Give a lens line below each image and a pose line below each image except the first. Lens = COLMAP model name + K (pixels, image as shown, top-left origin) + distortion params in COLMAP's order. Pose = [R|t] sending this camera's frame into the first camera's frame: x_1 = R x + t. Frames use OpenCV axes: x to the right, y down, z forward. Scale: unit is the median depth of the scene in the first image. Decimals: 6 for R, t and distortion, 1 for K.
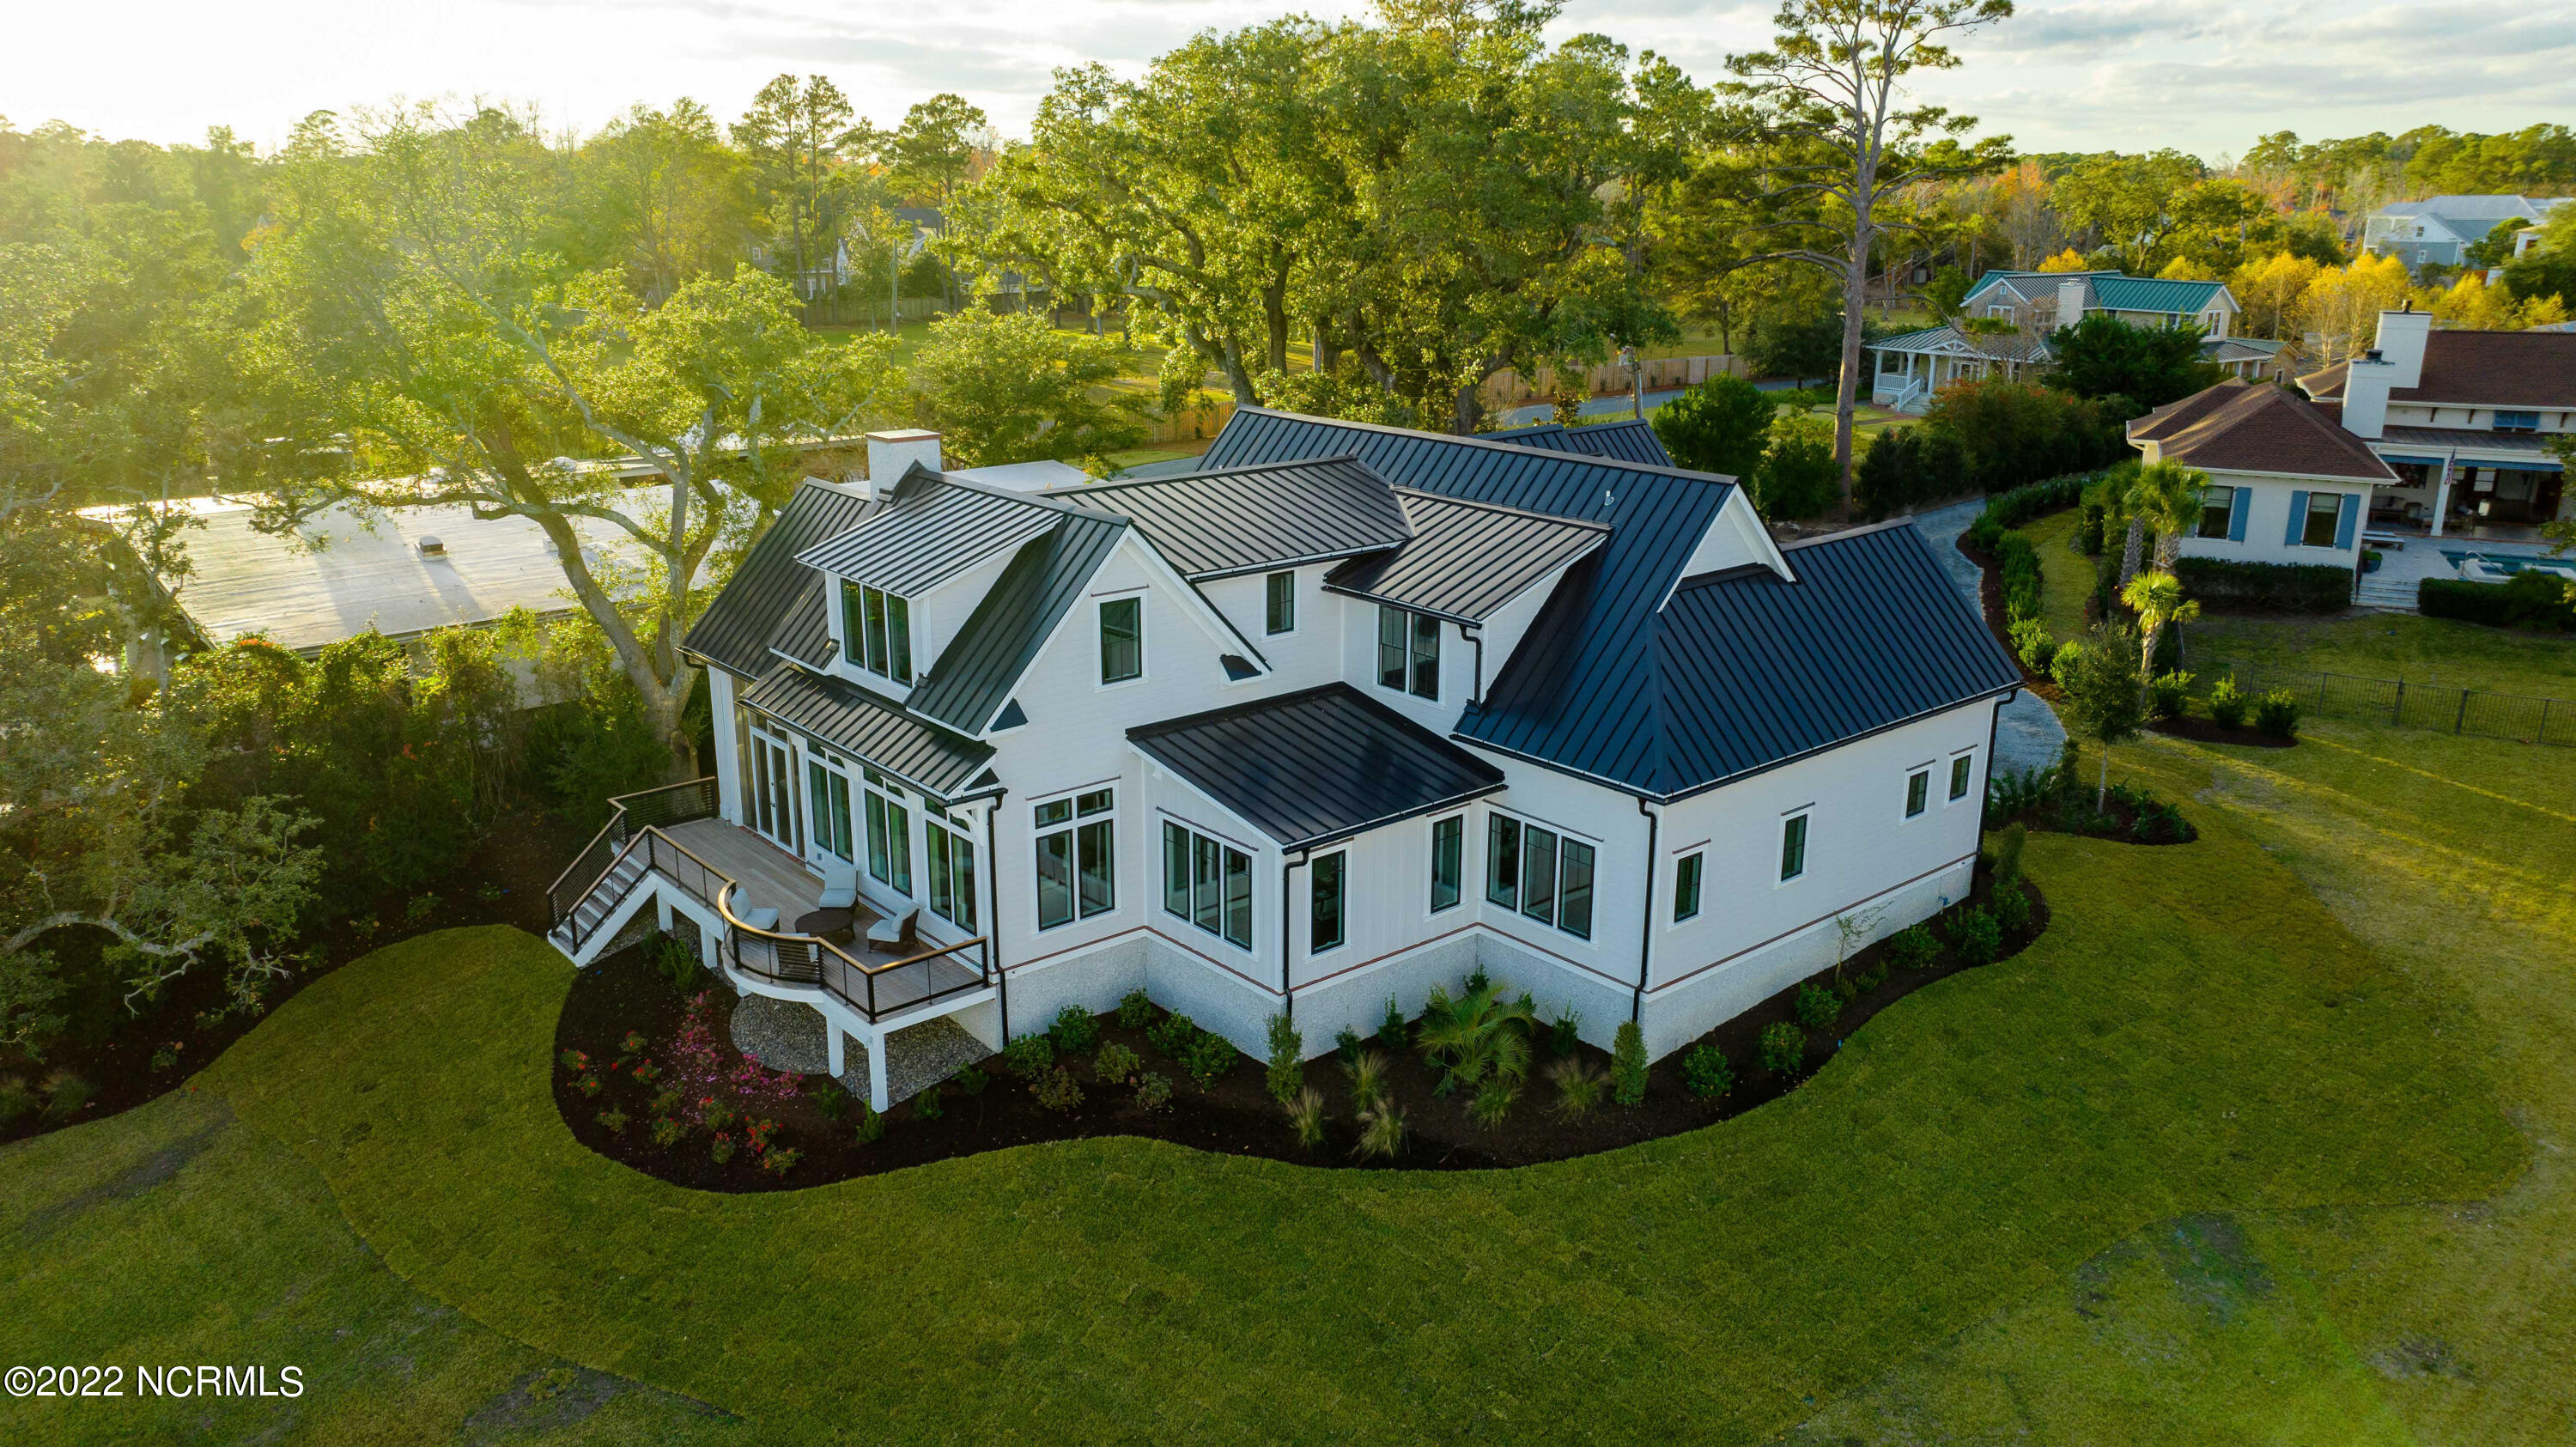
lens RADIAL K [[1788.7, 0, 1283.1], [0, 1788.7, 718.4], [0, 0, 1]] dist [-0.023443, 0.007611]
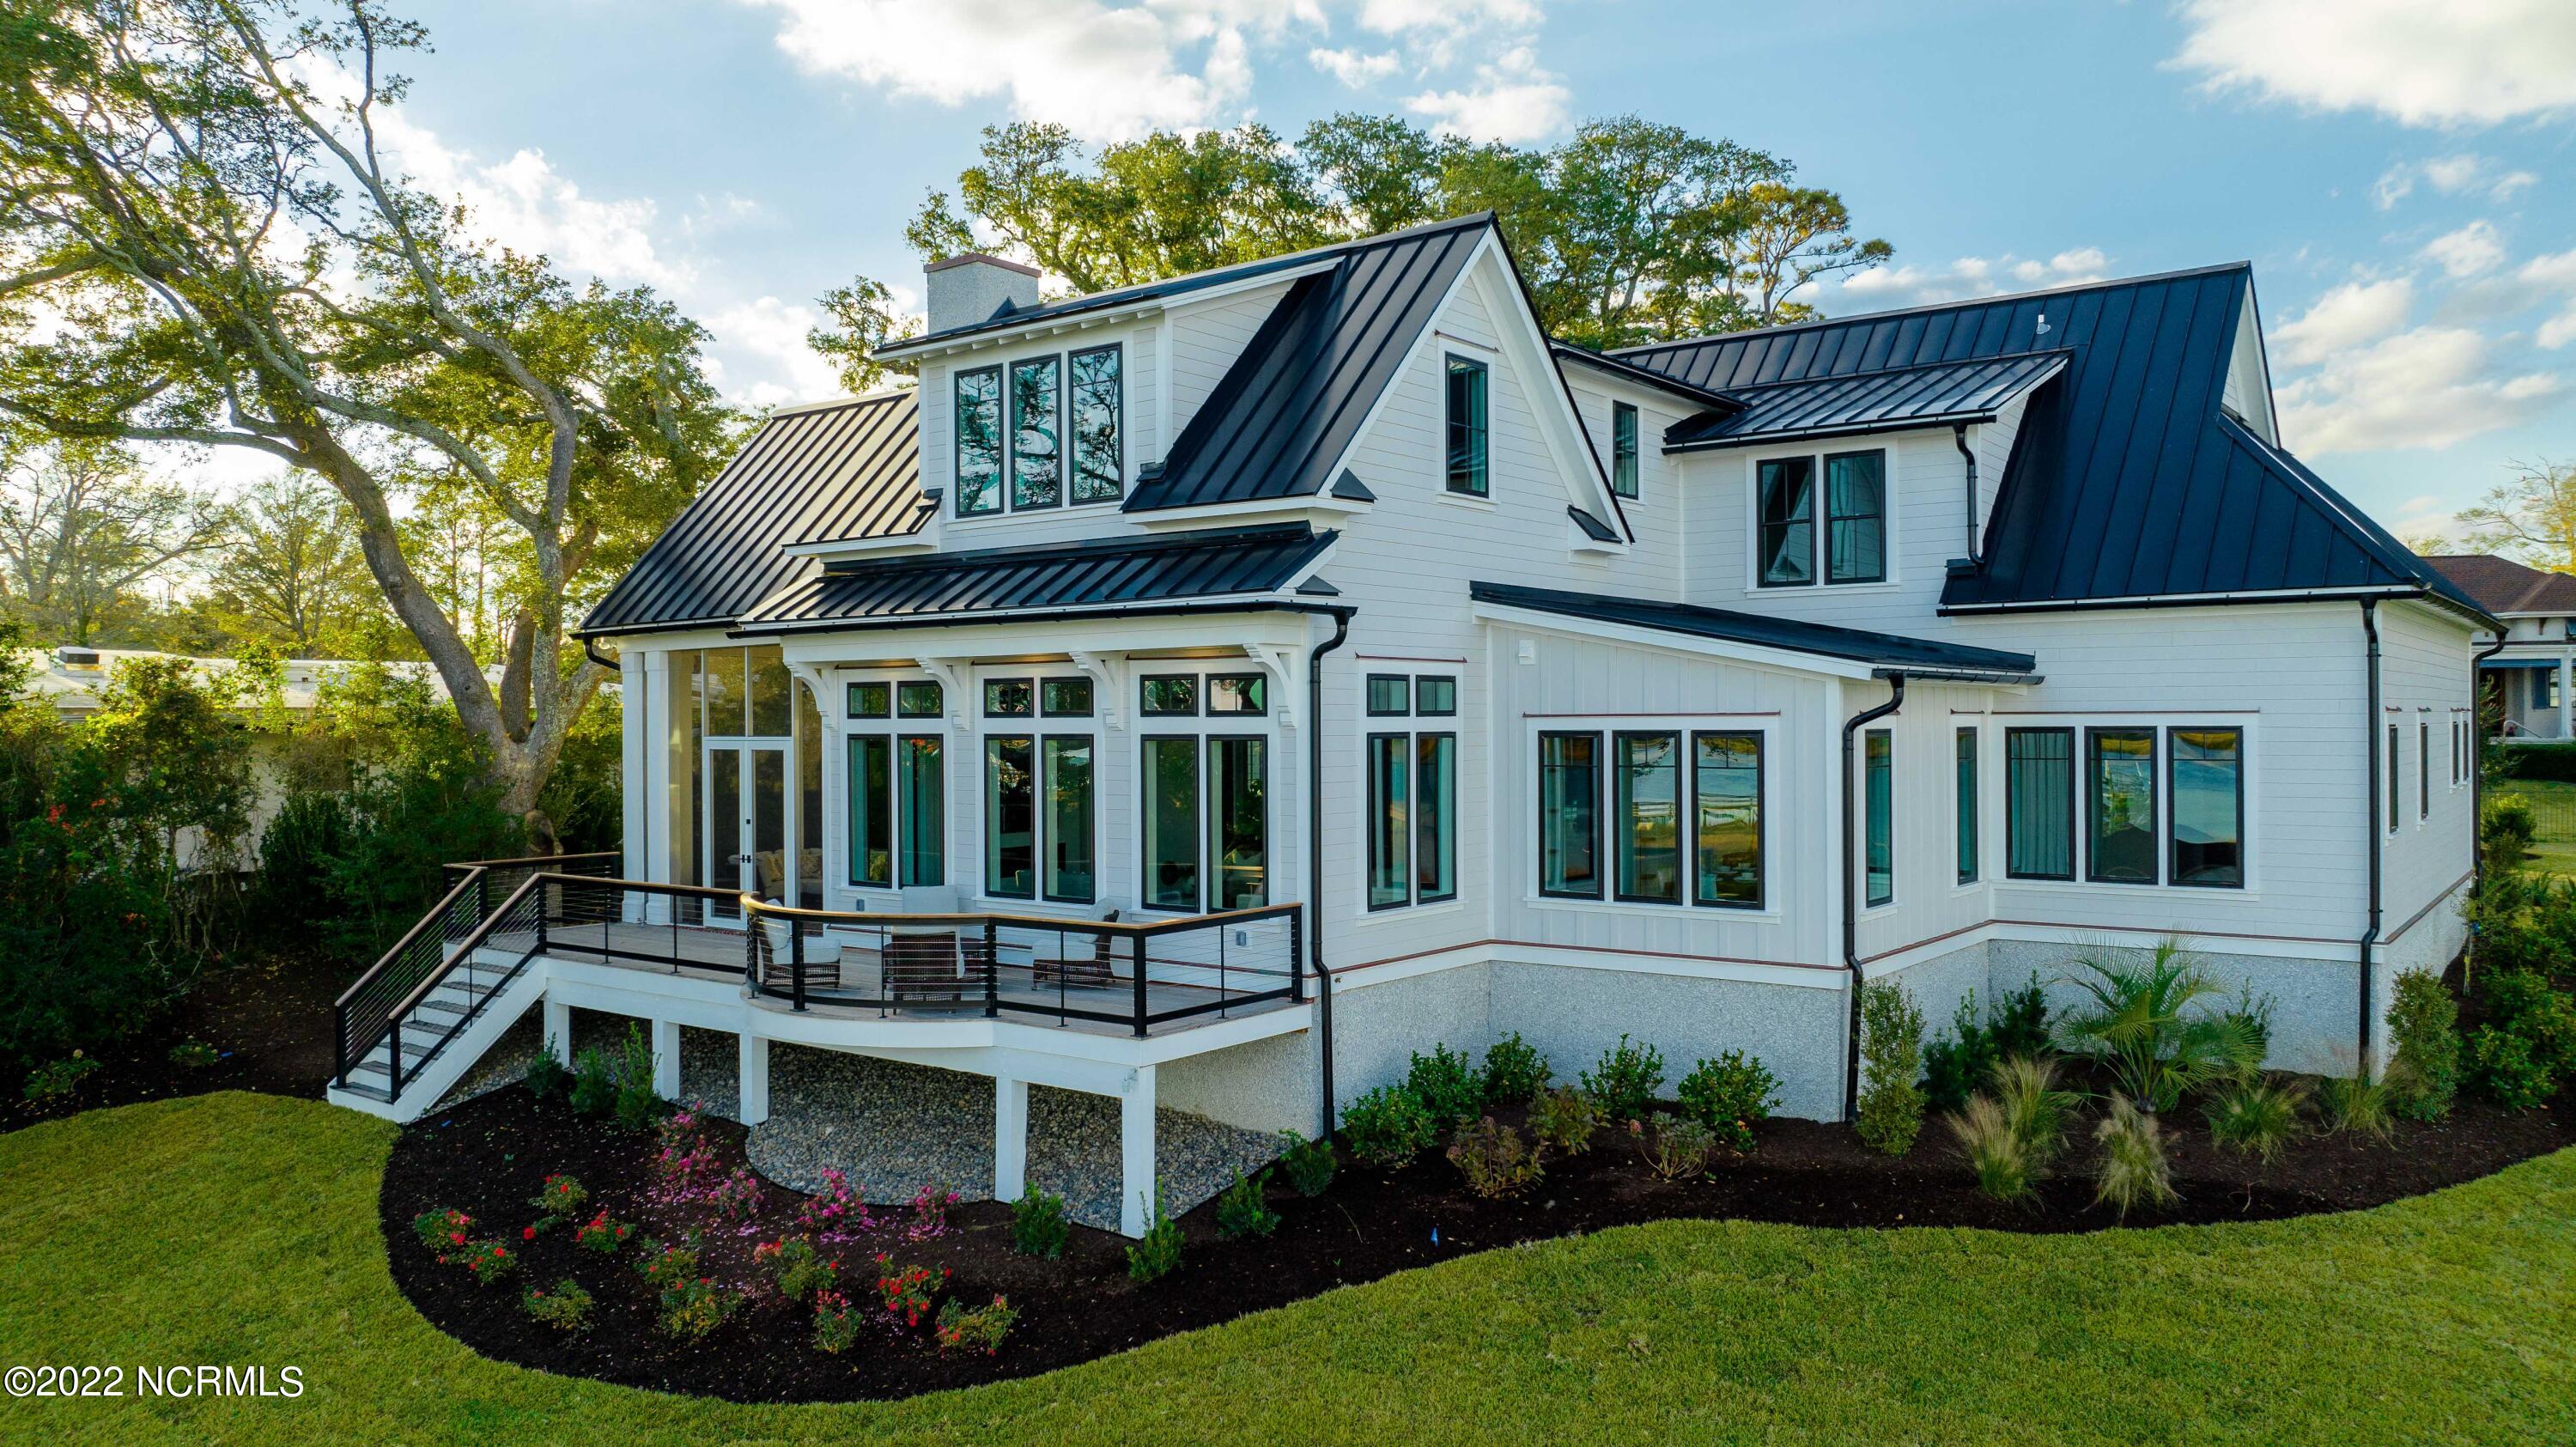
lens RADIAL K [[1788.7, 0, 1285.7], [0, 1788.7, 728.9], [0, 0, 1]] dist [-0.023443, 0.007611]
pose [[0.977789, -0.013055, 0.209186, -0.283785], [0.070919, 0.959794, -0.271597, 0.218604], [-0.197230, 0.280400, 0.939402, 0.480249]]
